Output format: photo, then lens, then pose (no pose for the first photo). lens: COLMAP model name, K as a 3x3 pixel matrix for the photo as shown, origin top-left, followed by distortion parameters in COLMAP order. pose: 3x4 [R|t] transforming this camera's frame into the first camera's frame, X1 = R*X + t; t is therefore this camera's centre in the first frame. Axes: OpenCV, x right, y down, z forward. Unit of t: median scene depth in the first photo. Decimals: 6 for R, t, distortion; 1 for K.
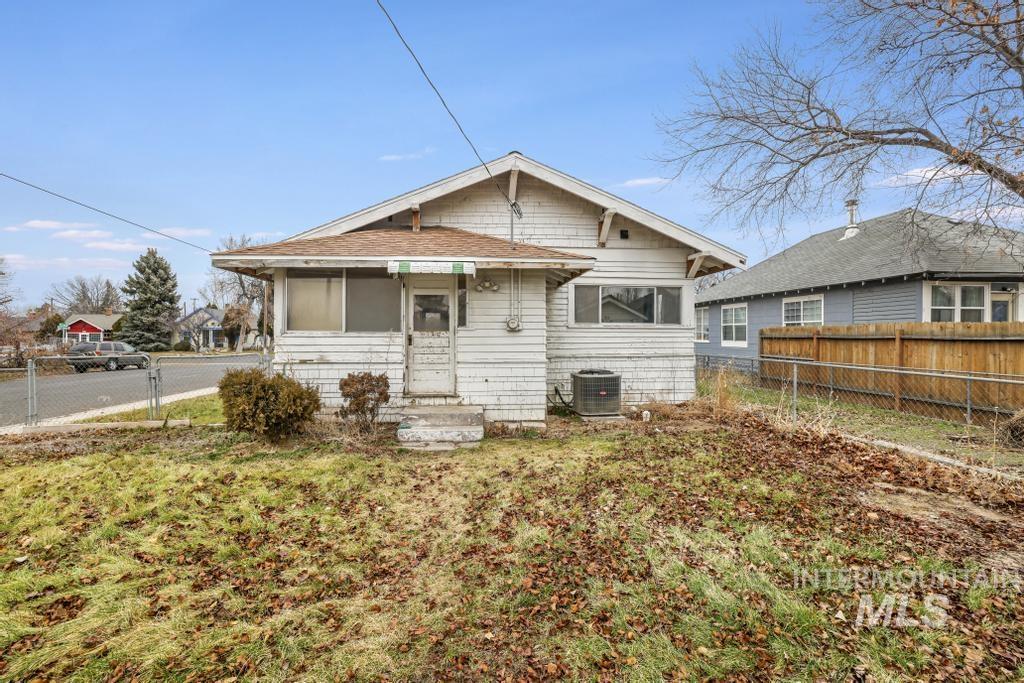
lens RADIAL K [[439.1, 0, 515.8], [0, 439.1, 334.2], [0, 0, 1]] dist [-0.036206, 0.013697]
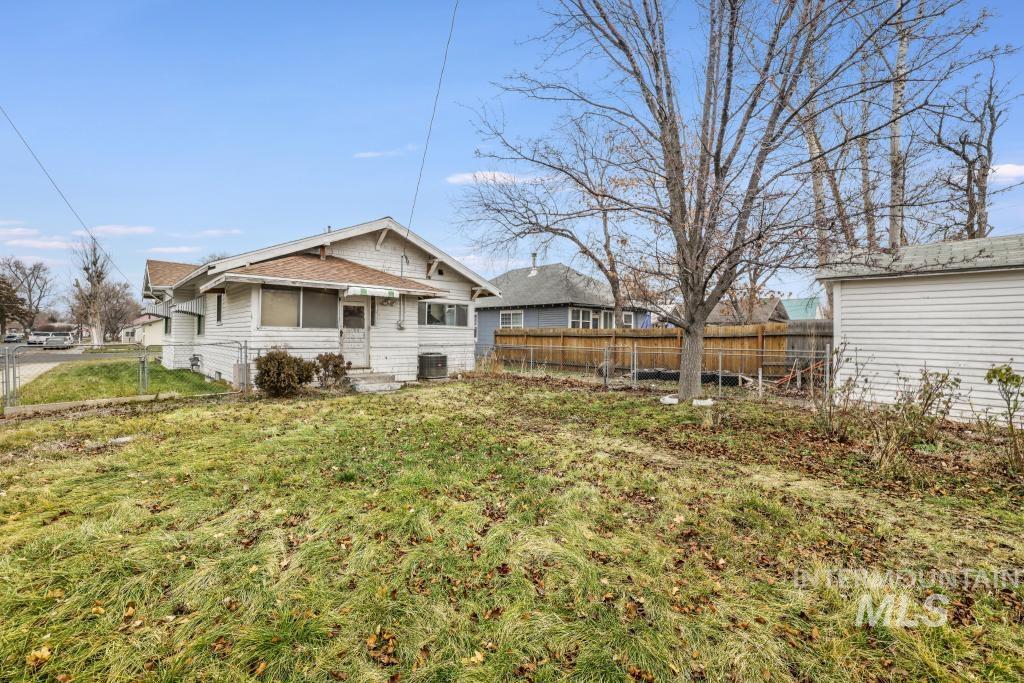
lens RADIAL K [[439.1, 0, 515.8], [0, 439.1, 334.2], [0, 0, 1]] dist [-0.036206, 0.013697]
pose [[0.784314, 0.010660, 0.620272, -0.597639], [-0.012124, 0.999925, -0.001855, 0.008770], [-0.620245, -0.006065, 0.784385, -0.521979]]
